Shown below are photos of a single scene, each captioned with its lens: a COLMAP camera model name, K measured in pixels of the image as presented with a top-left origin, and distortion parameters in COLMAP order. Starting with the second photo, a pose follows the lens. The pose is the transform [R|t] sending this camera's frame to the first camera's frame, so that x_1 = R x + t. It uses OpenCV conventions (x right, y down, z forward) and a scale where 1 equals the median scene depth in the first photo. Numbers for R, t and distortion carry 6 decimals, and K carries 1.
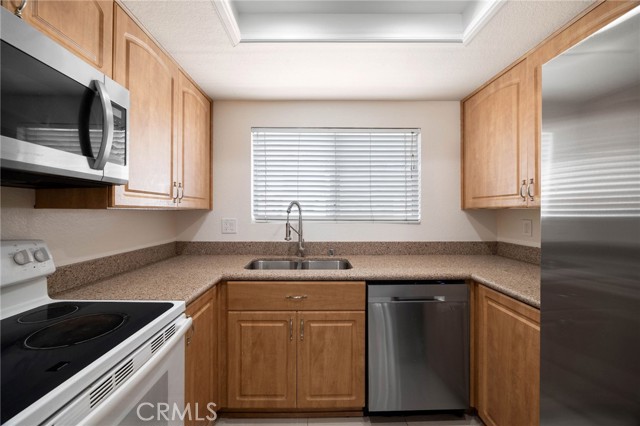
lens RADIAL K [[247.0, 0, 314.7], [0, 247.0, 209.8], [0, 0, 1]] dist [-0.003604, -0.000045]
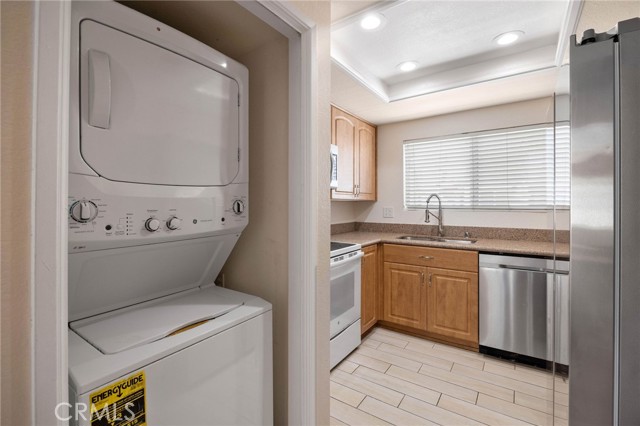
lens RADIAL K [[290.2, 0, 318.5], [0, 290.2, 206.9], [0, 0, 1]] dist [0.000161, 0.000001]
pose [[0.812434, 0.003851, -0.583041, 0.422192], [0.003708, 0.999924, 0.011772, 0.017711], [0.583042, -0.011725, 0.812358, -0.827736]]
